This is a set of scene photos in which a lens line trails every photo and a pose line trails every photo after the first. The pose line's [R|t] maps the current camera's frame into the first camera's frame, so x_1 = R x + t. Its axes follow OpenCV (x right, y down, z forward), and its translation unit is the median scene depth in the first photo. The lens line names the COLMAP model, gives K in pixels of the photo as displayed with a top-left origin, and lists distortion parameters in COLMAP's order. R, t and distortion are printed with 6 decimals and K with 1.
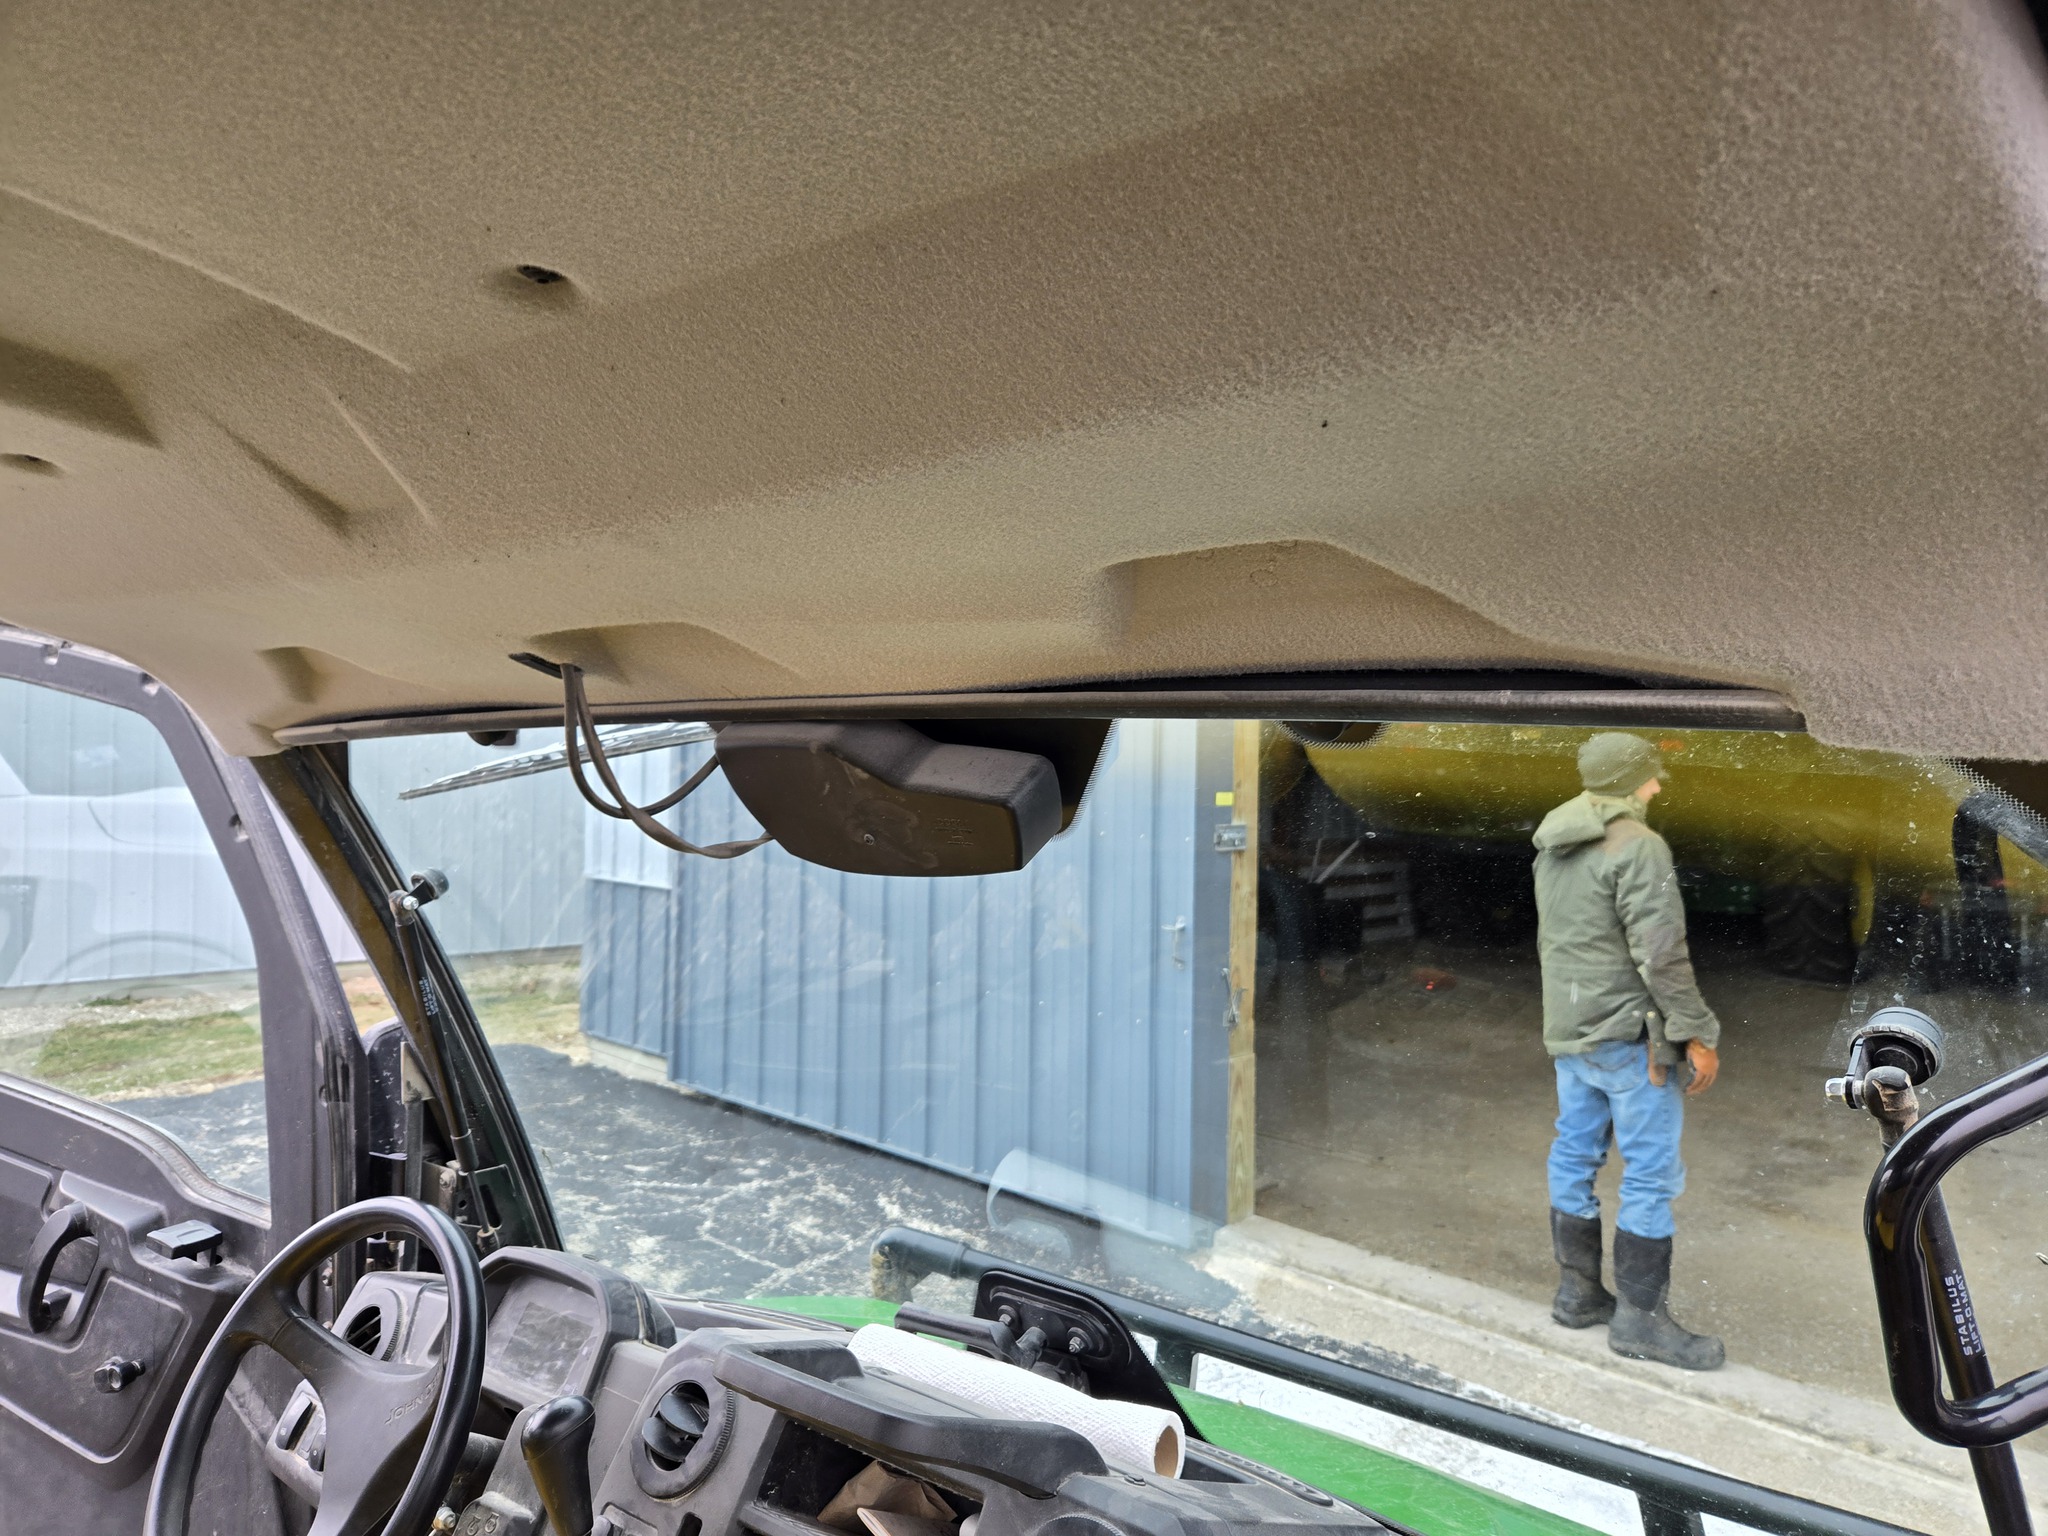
lens RADIAL K [[1378.1, 0, 1022.8], [0, 1378.1, 793.0], [0, 0, 1]] dist [0.071934, -0.058905]
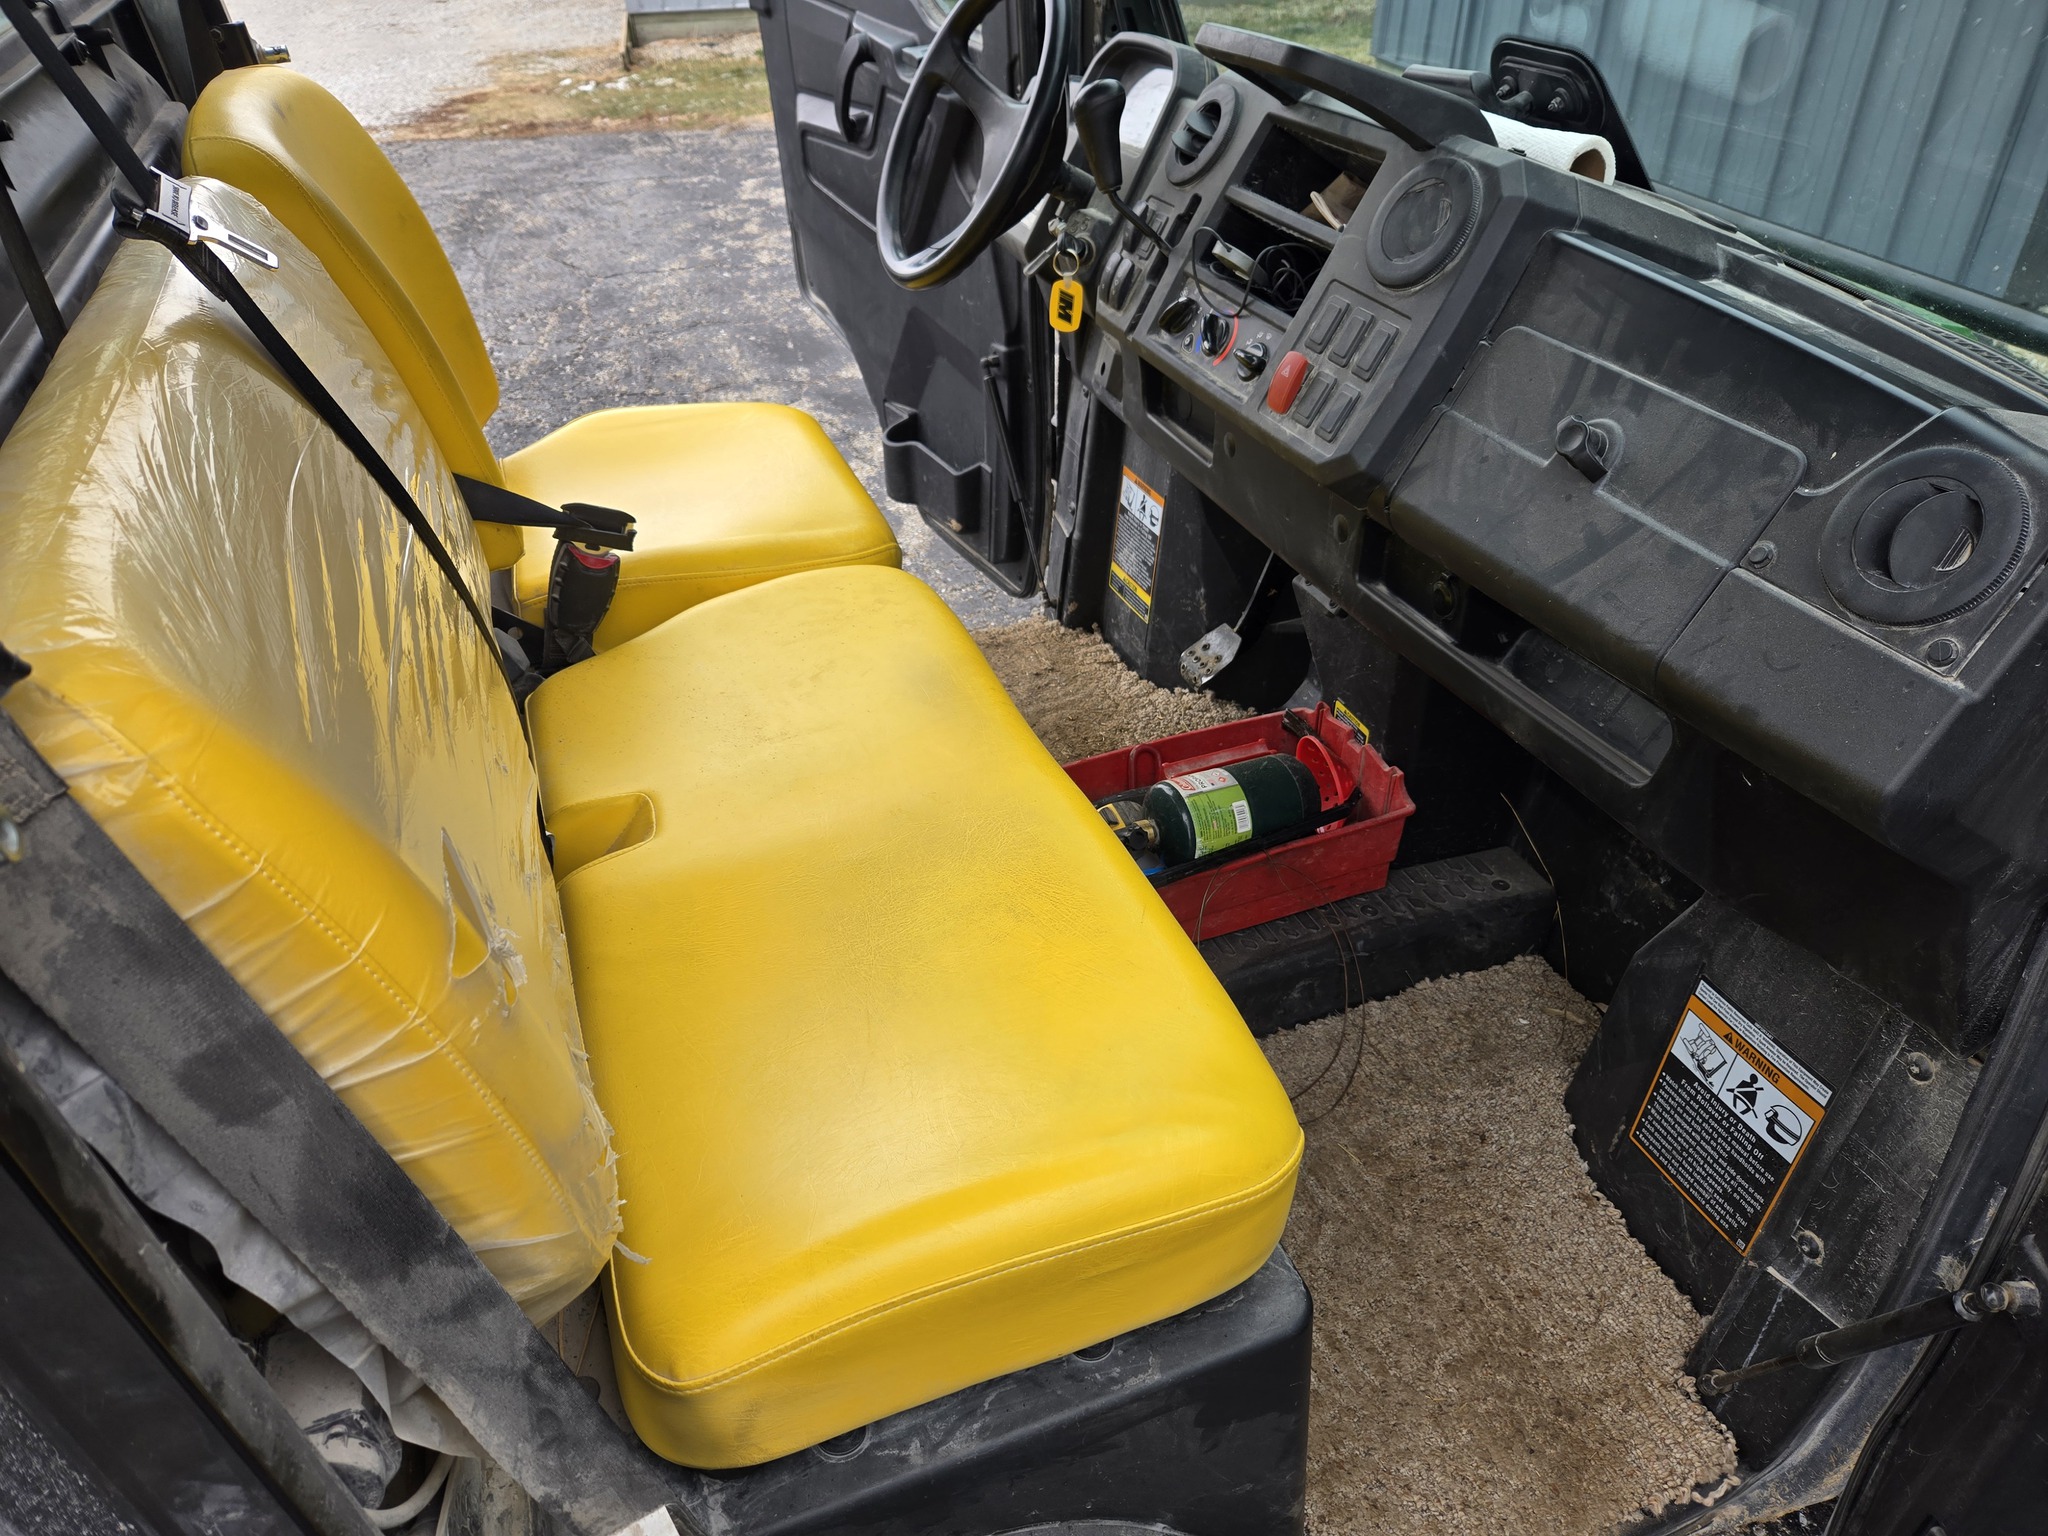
lens RADIAL K [[1378.1, 0, 1028.8], [0, 1378.1, 768.4], [0, 0, 1]] dist [0.071934, -0.058905]
pose [[0.856190, 0.272291, -0.439086, 0.085471], [0.031379, 0.820879, 0.570240, 0.052808], [0.515708, -0.502012, 0.694283, -0.060209]]
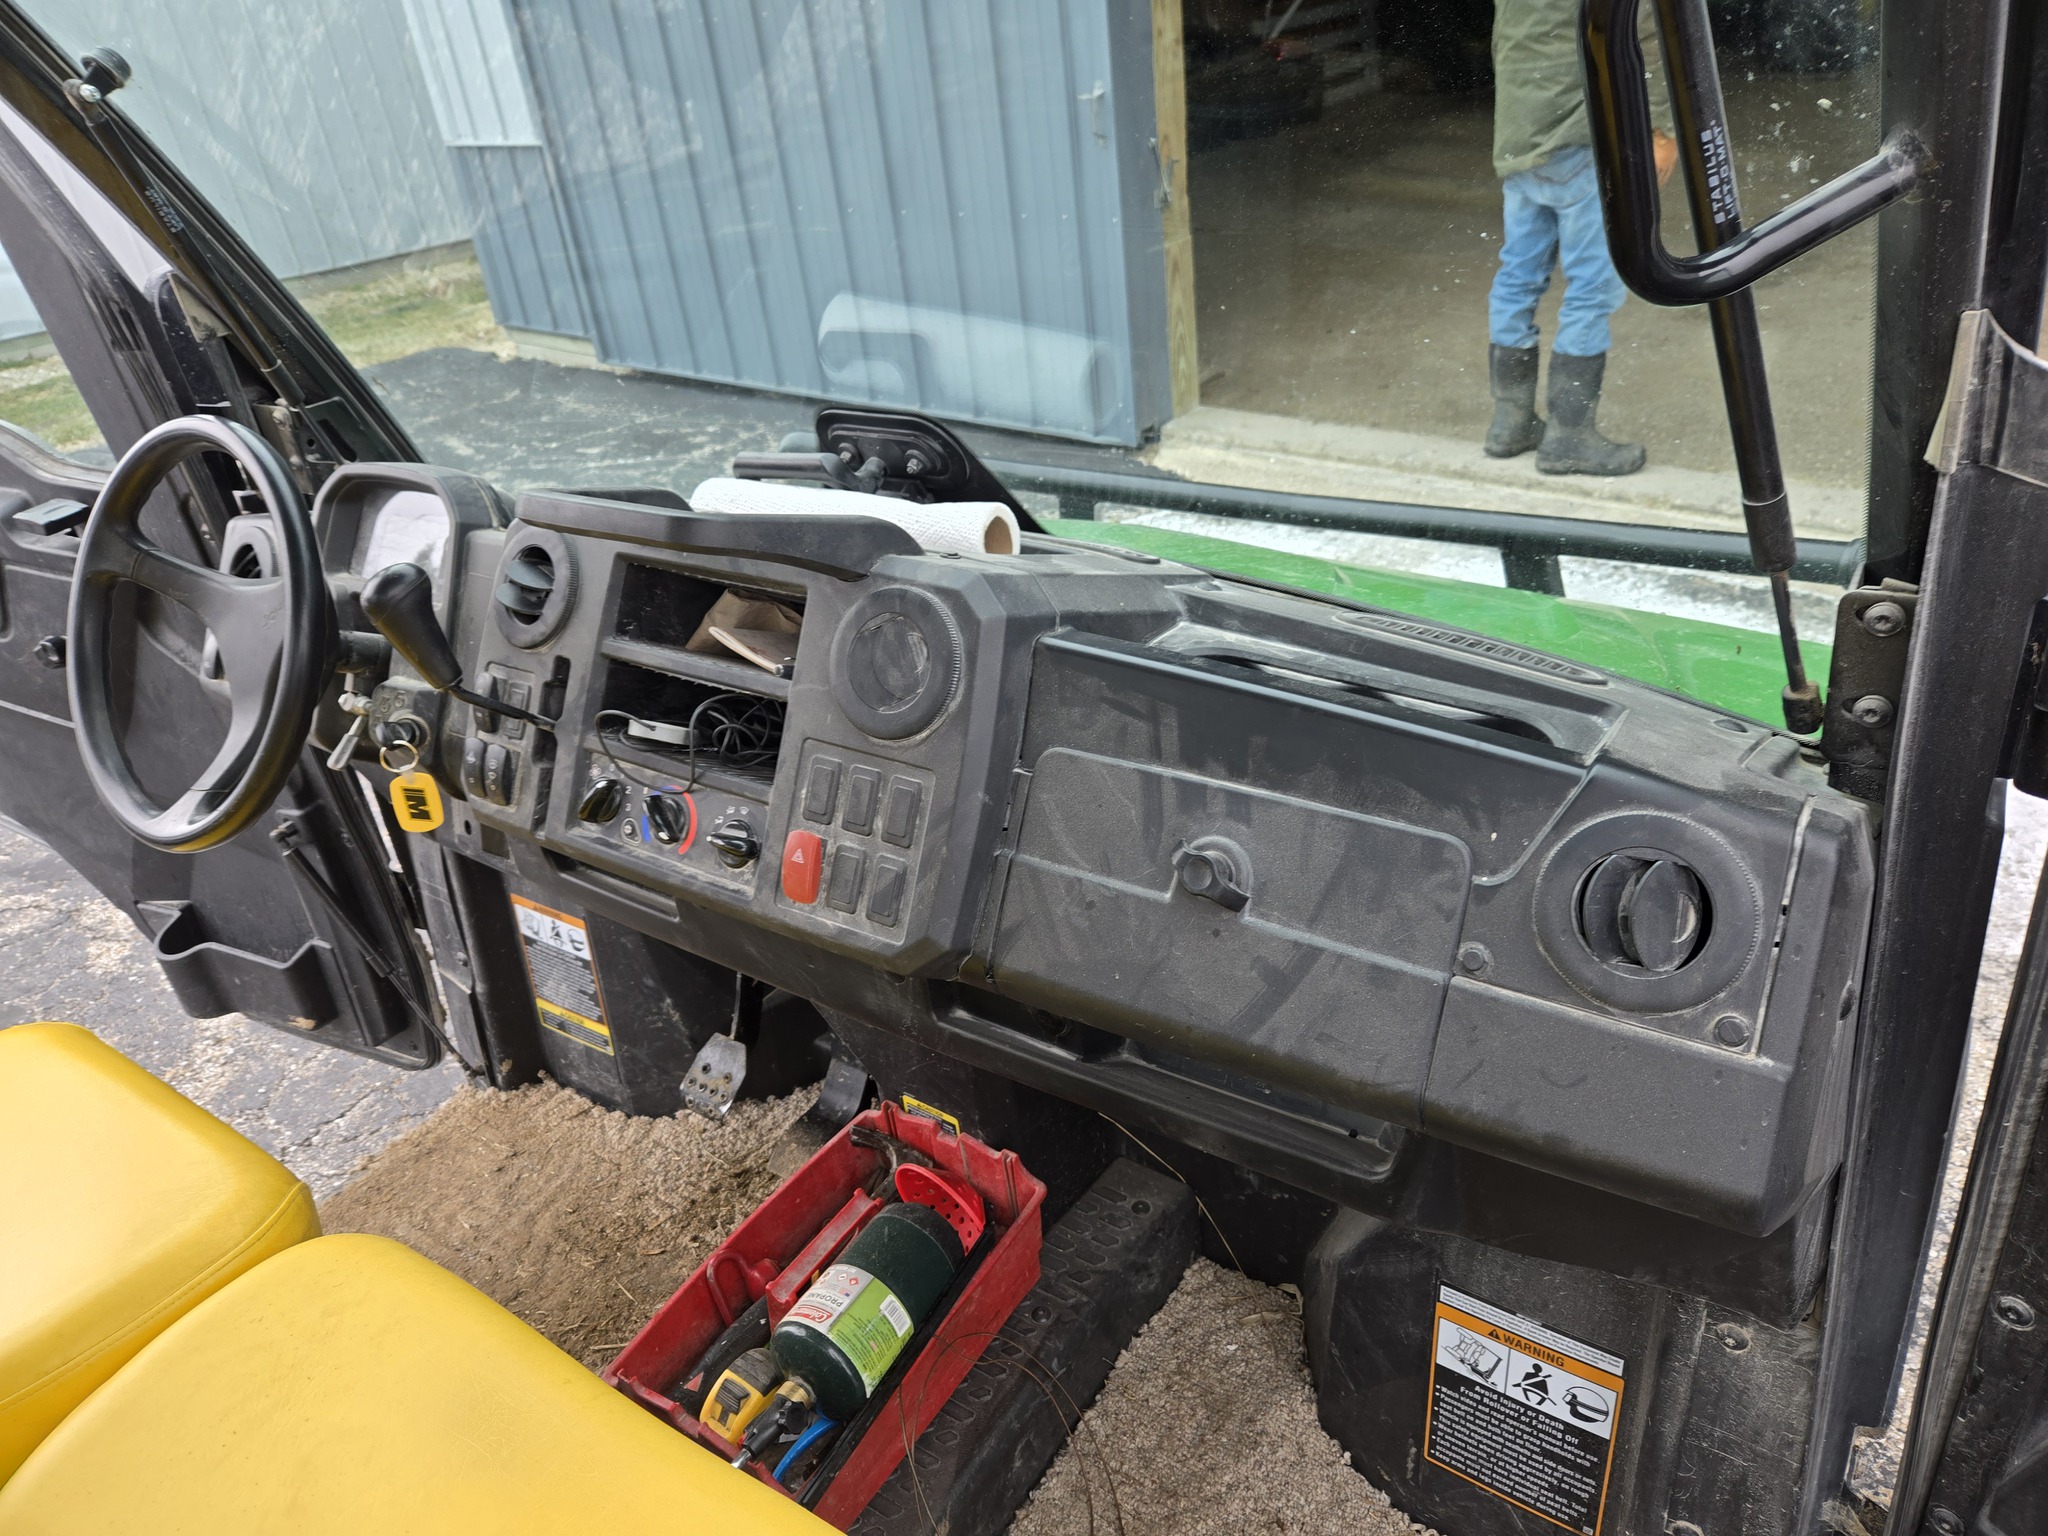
lens RADIAL K [[1378.1, 0, 1017.5], [0, 1378.1, 782.8], [0, 0, 1]] dist [0.071934, -0.058905]
pose [[0.990314, -0.137035, -0.022333, 0.028924], [0.129873, 0.857399, 0.497996, 0.030156], [-0.049095, -0.496073, 0.866892, 0.007206]]
